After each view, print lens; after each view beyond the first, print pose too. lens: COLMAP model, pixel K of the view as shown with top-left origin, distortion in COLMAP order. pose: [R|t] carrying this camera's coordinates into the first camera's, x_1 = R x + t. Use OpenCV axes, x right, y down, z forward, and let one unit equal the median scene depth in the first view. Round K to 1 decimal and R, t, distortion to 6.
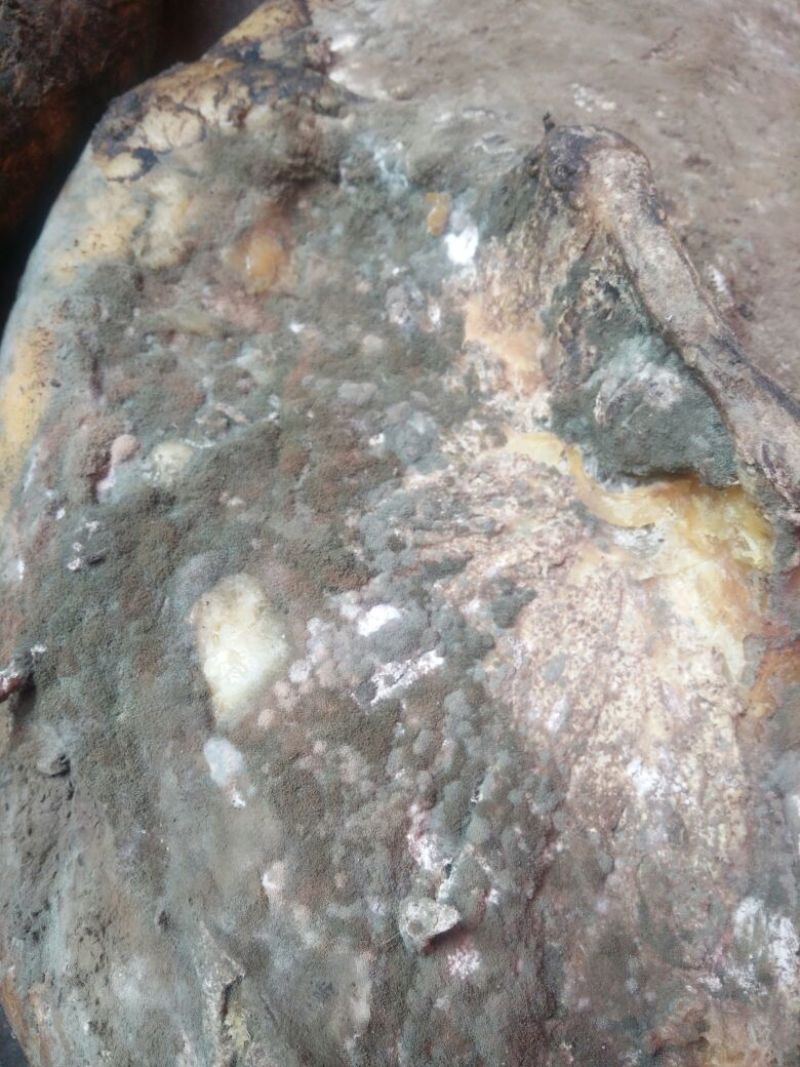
lens RADIAL K [[858.7, 0, 398.7], [0, 858.7, 538.3], [0, 0, 1]] dist [0.073145, -0.172938]
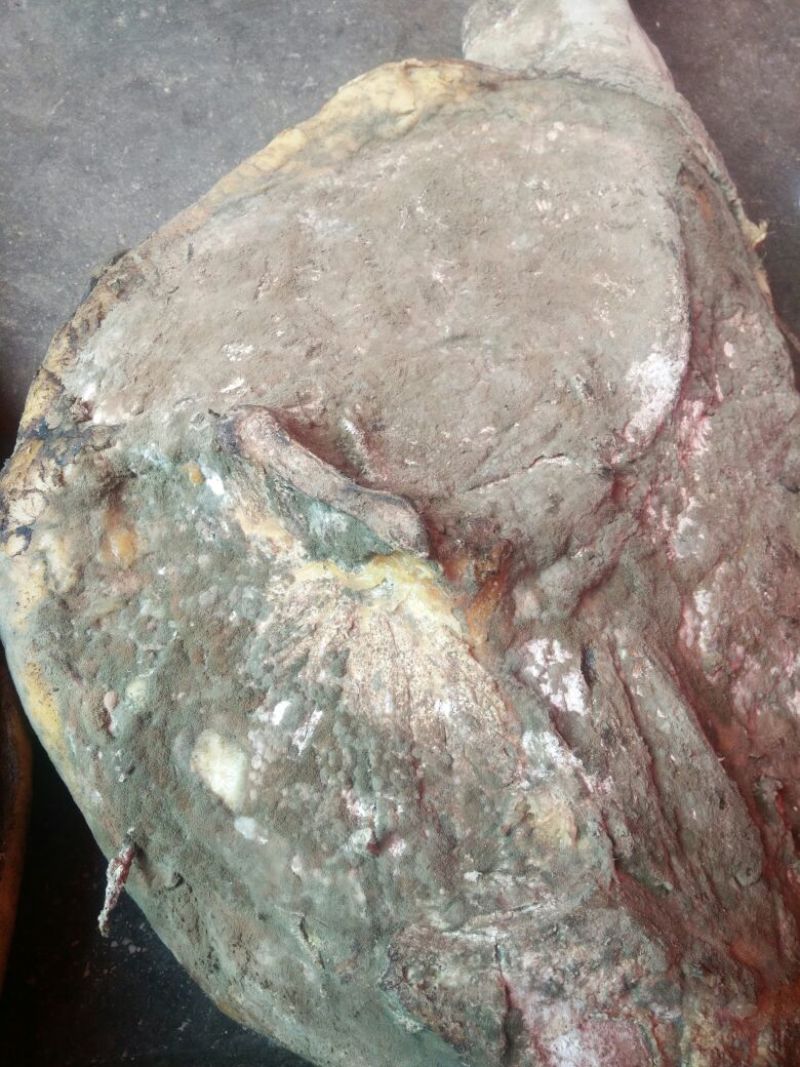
lens RADIAL K [[819.1, 0, 400.0], [0, 819.1, 533.5], [0, 0, 1]] dist [0.074832, -0.145811]
pose [[0.836371, -0.548155, -0.003153, 0.376548], [0.548153, 0.836376, -0.001587, -0.073385], [0.003506, -0.000401, 0.999994, -0.677199]]
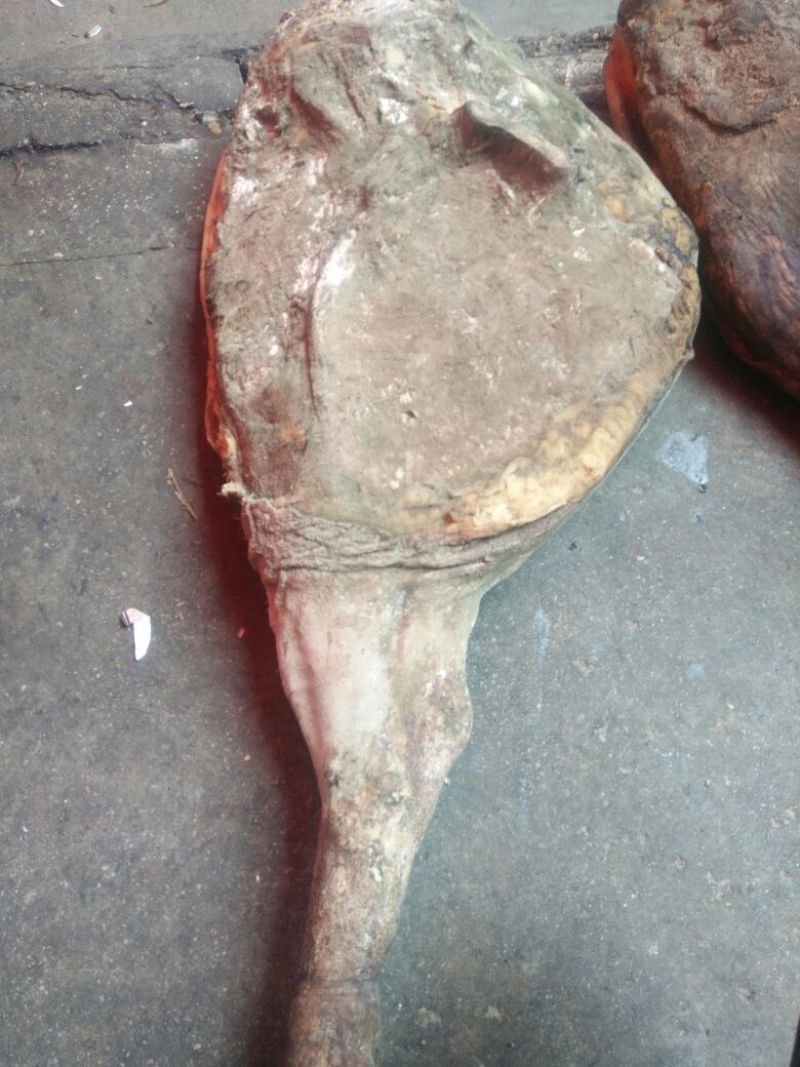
lens RADIAL K [[819.1, 0, 400.0], [0, 819.1, 533.5], [0, 0, 1]] dist [0.074832, -0.145811]
pose [[-0.766807, 0.473053, -0.433853, 2.846346], [-0.641716, -0.580172, 0.501599, -2.514793], [-0.014426, 0.663039, 0.748445, -0.496720]]
